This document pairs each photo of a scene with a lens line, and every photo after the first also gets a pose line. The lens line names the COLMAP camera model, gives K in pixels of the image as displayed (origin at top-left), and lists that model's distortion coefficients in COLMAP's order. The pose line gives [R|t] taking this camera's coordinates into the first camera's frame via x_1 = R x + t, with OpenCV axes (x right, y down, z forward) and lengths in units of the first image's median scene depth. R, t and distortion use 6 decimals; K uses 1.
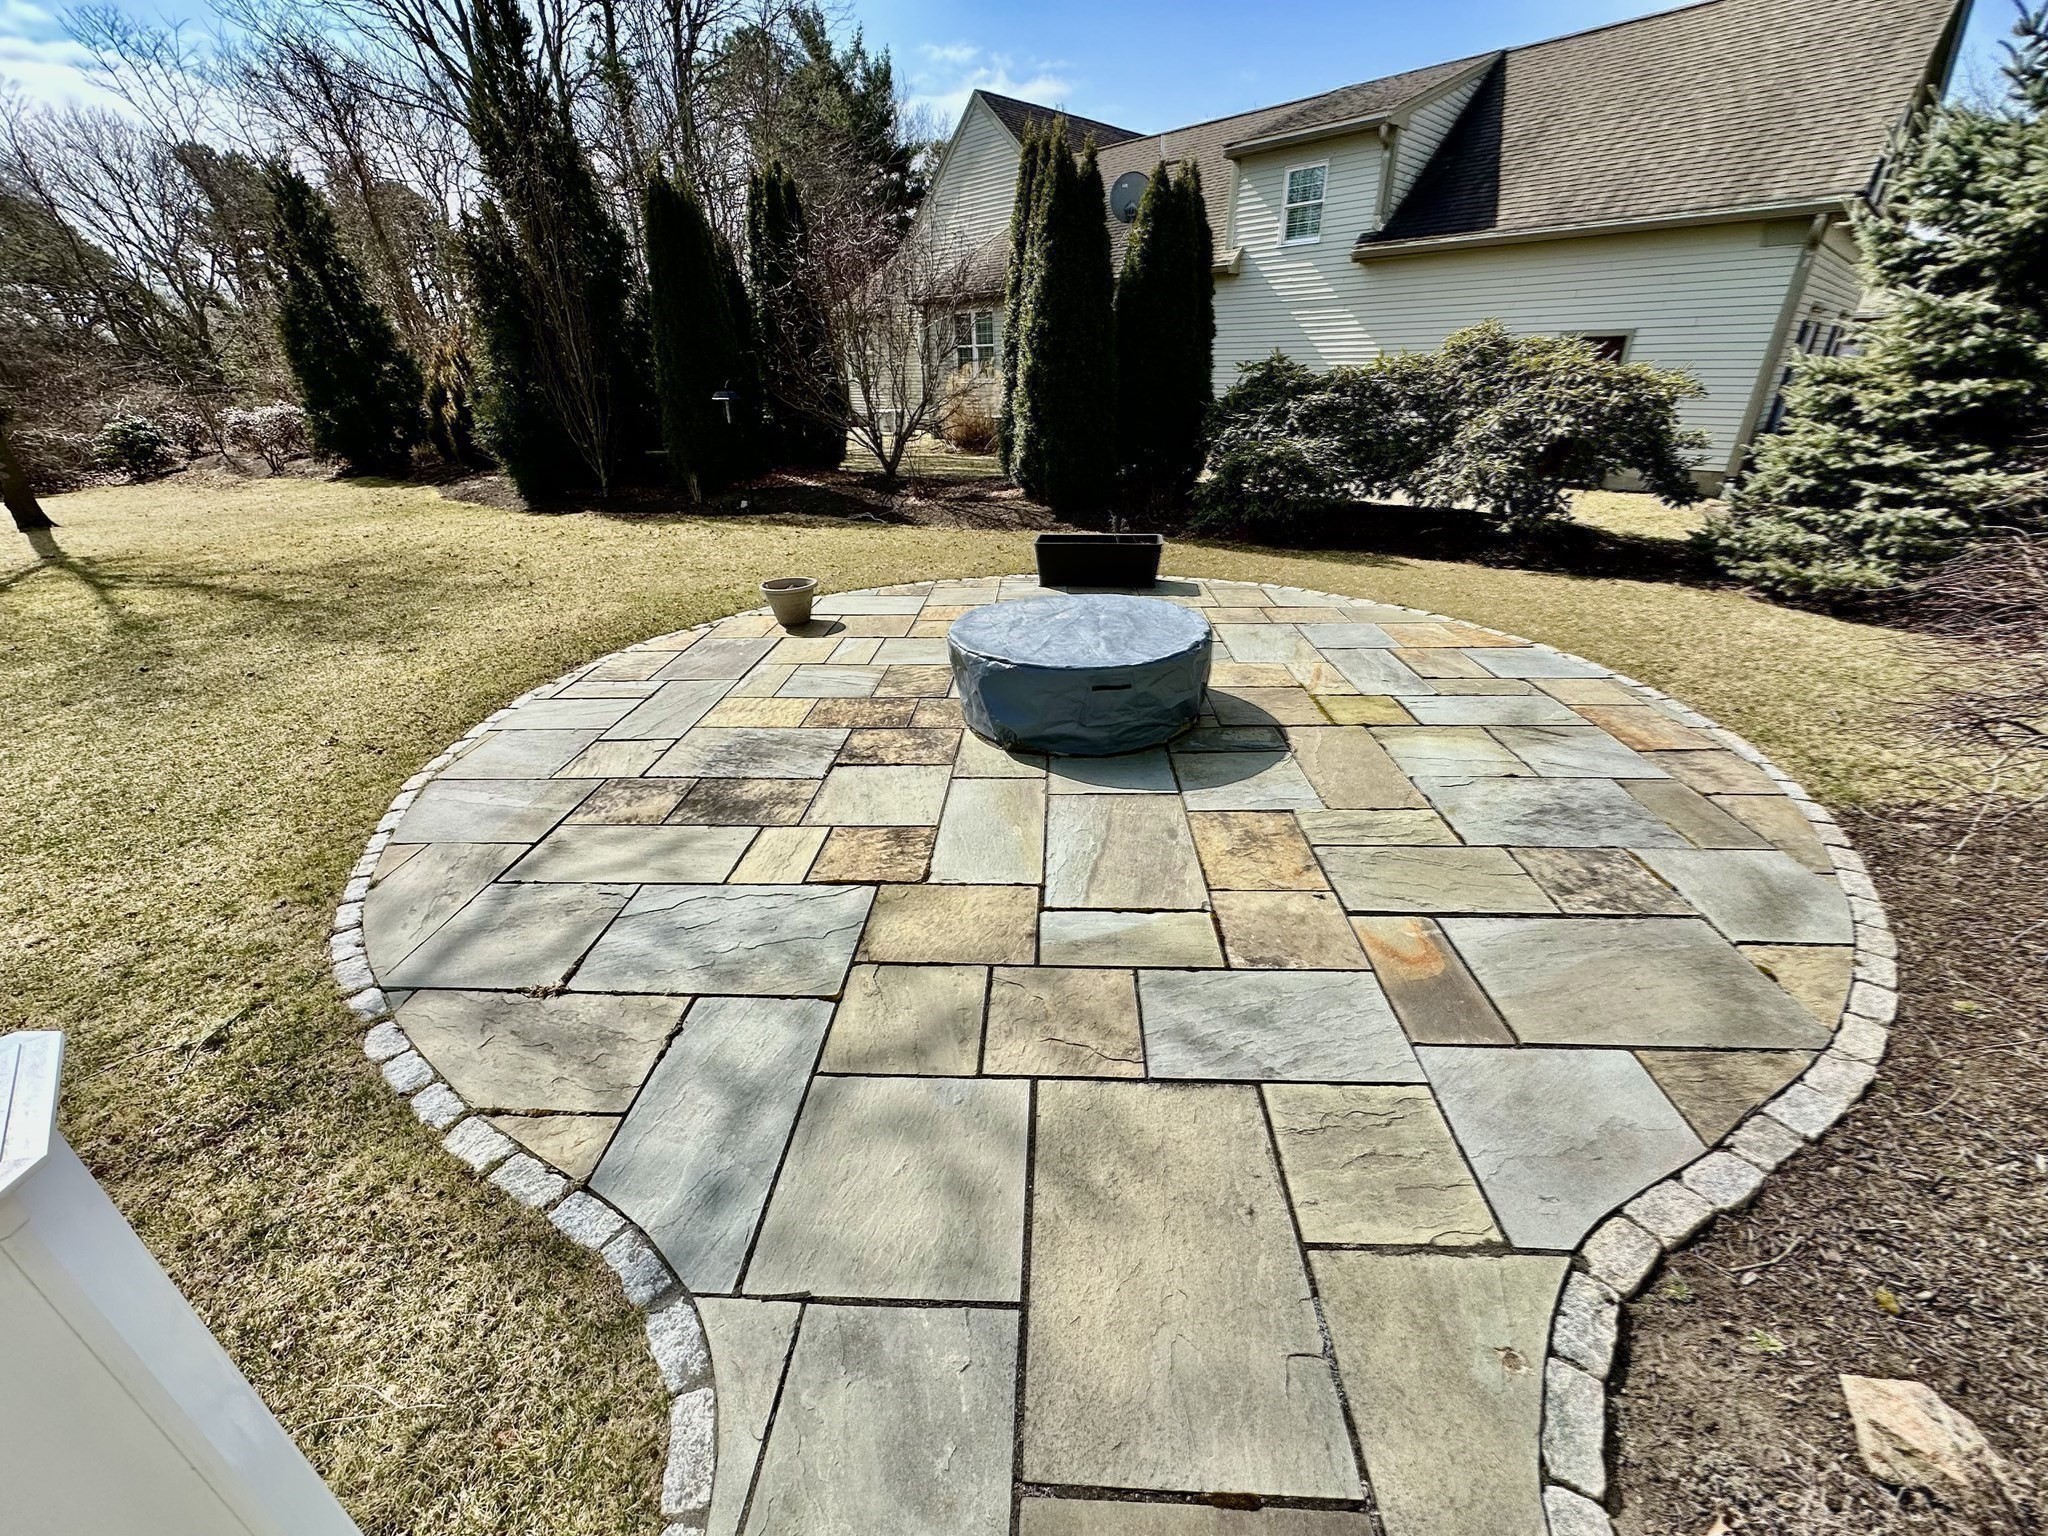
lens RADIAL K [[818.6, 0, 1013.1], [0, 818.6, 766.5], [0, 0, 1]] dist [-0.002739, 0.000054]
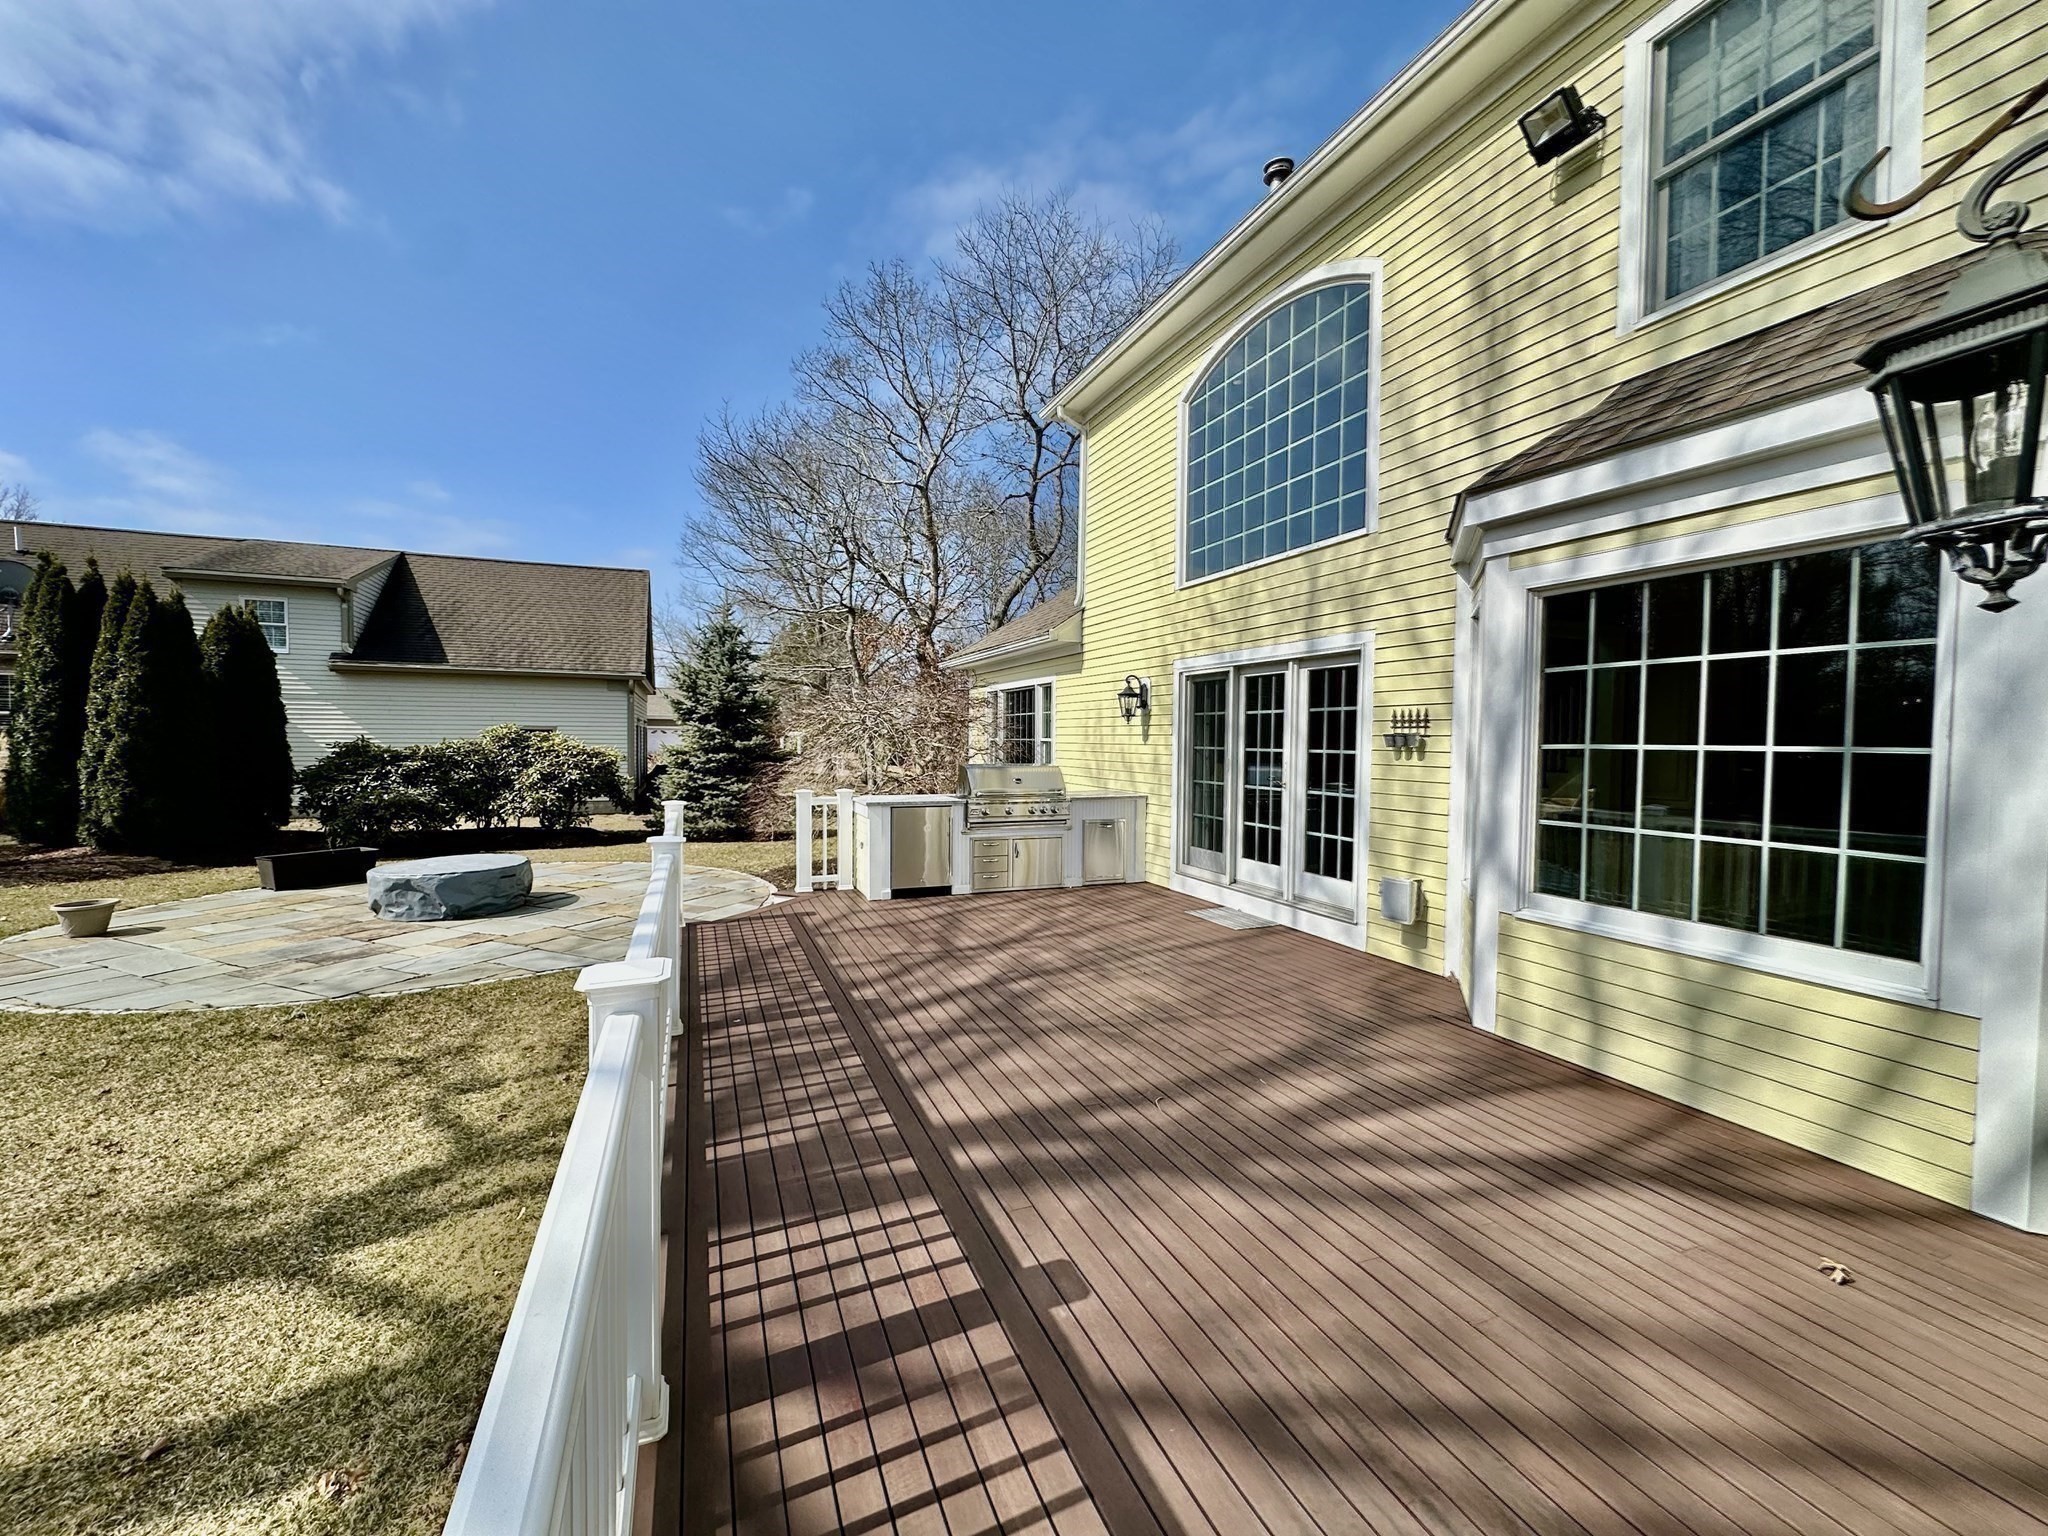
lens RADIAL K [[818.6, 0, 1022.4], [0, 818.6, 765.2], [0, 0, 1]] dist [-0.002739, 0.000054]
pose [[0.360134, -0.009617, 0.932851, -0.908136], [0.398006, 0.905961, -0.144313, 0.319488], [-0.843739, 0.423252, 0.330095, -0.658394]]
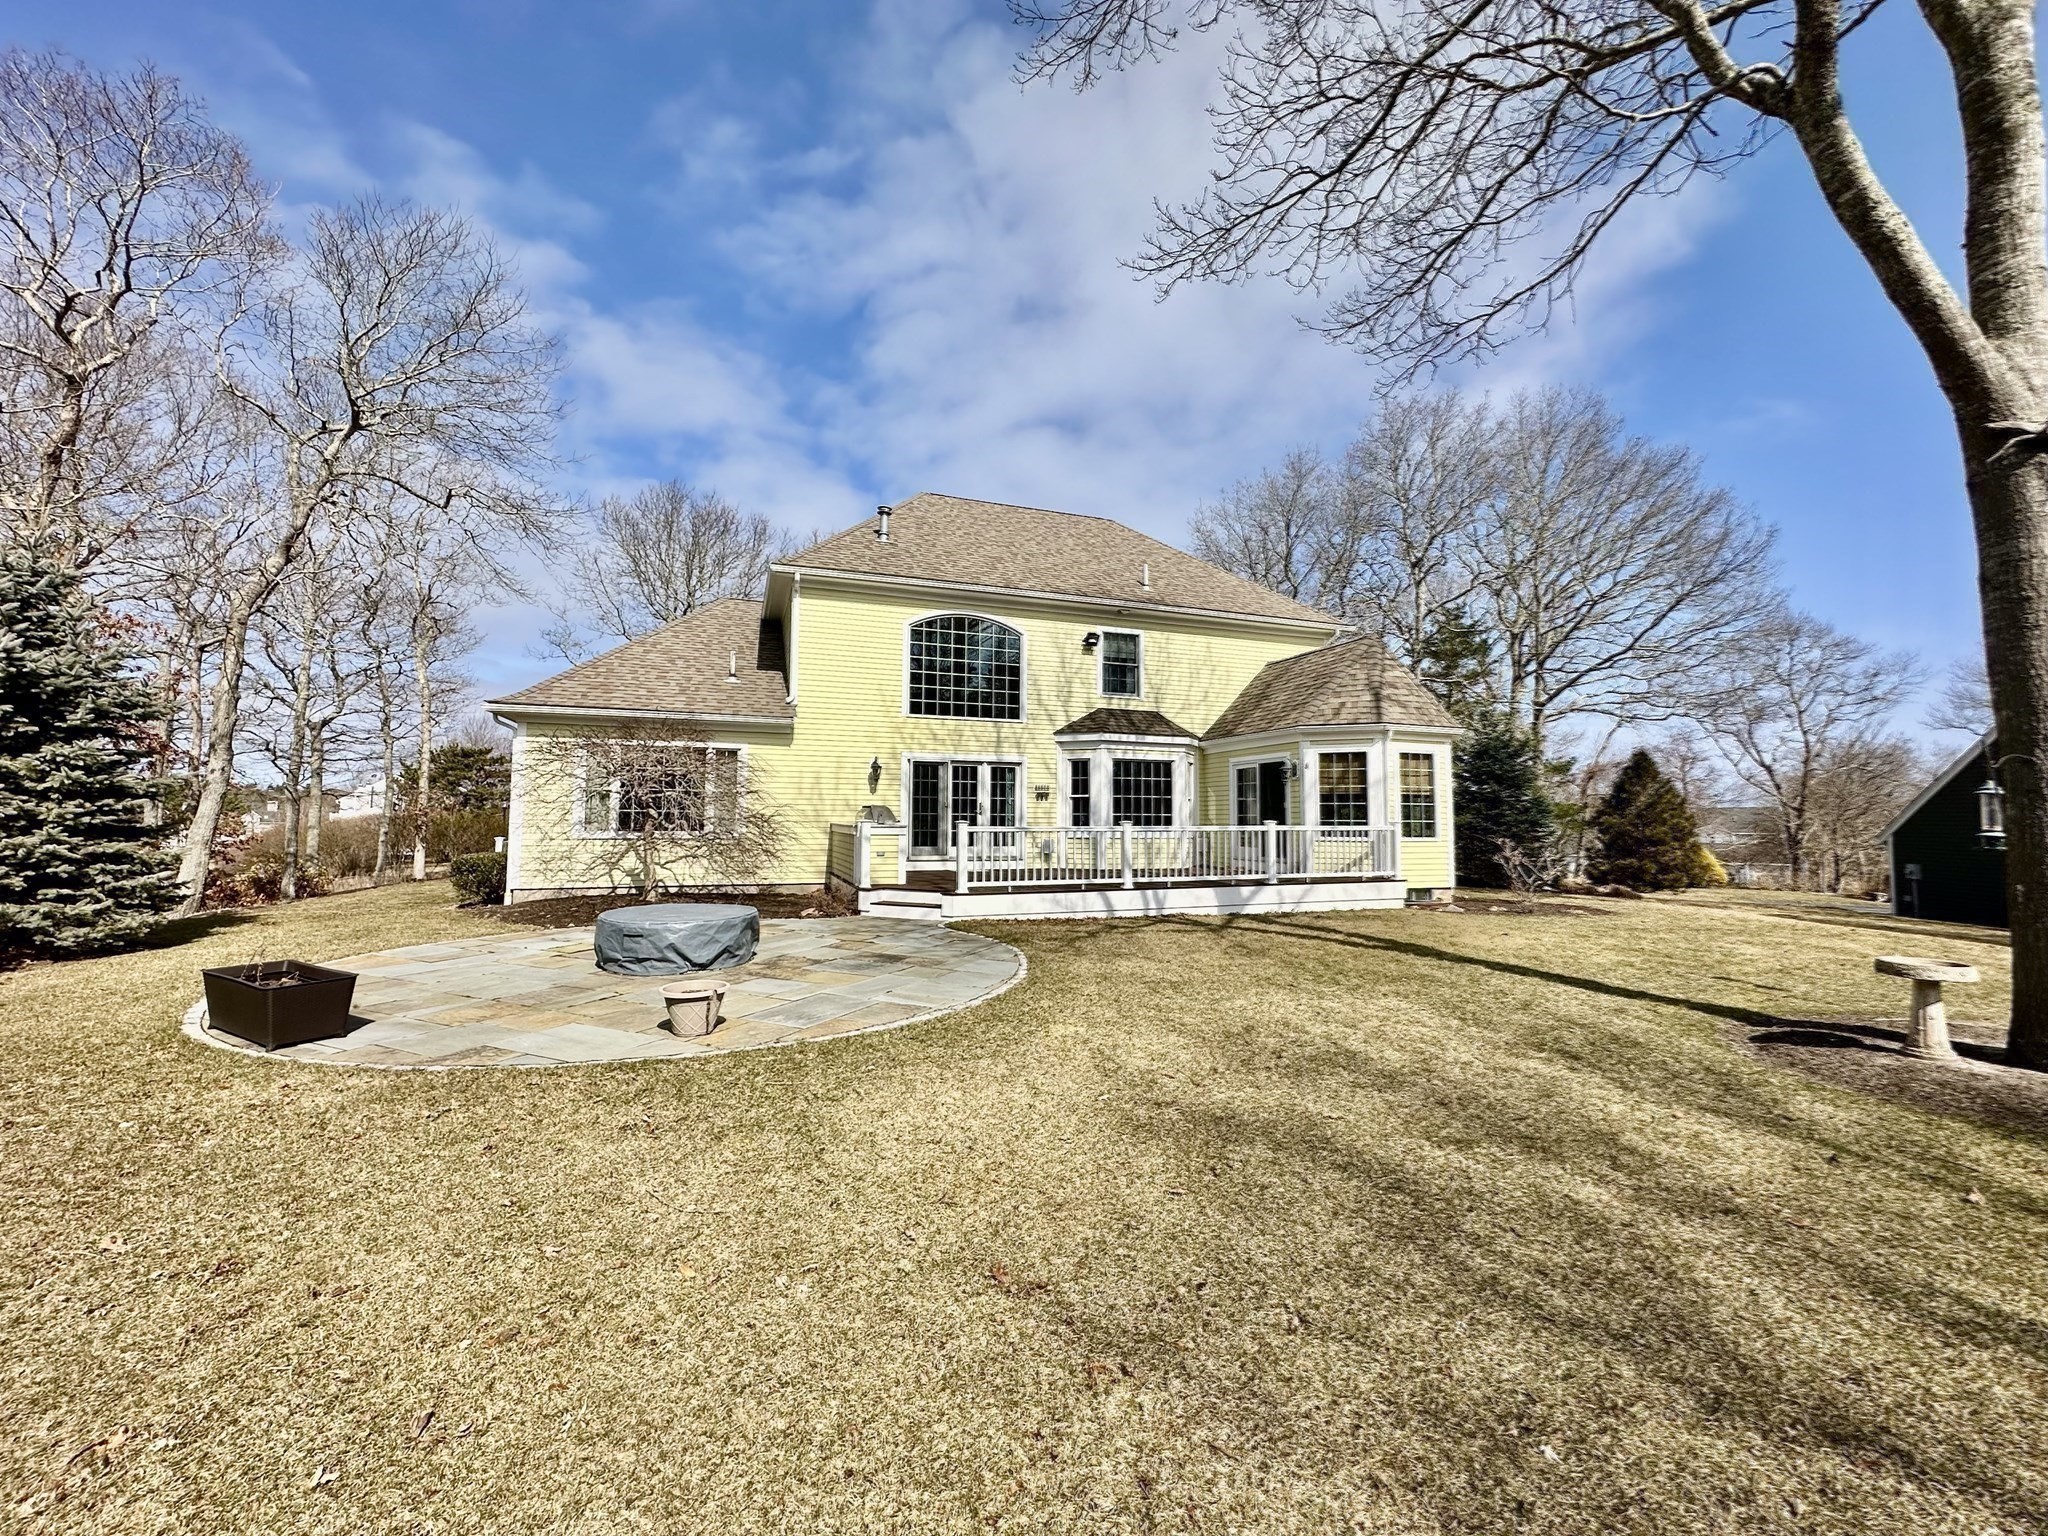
lens RADIAL K [[818.6, 0, 1022.2], [0, 818.6, 767.3], [0, 0, 1]] dist [-0.002739, 0.000054]
pose [[-0.914689, 0.034940, 0.402645, -0.963032], [0.187526, 0.919214, 0.346237, -0.671145], [-0.358019, 0.392206, -0.847347, 1.490425]]
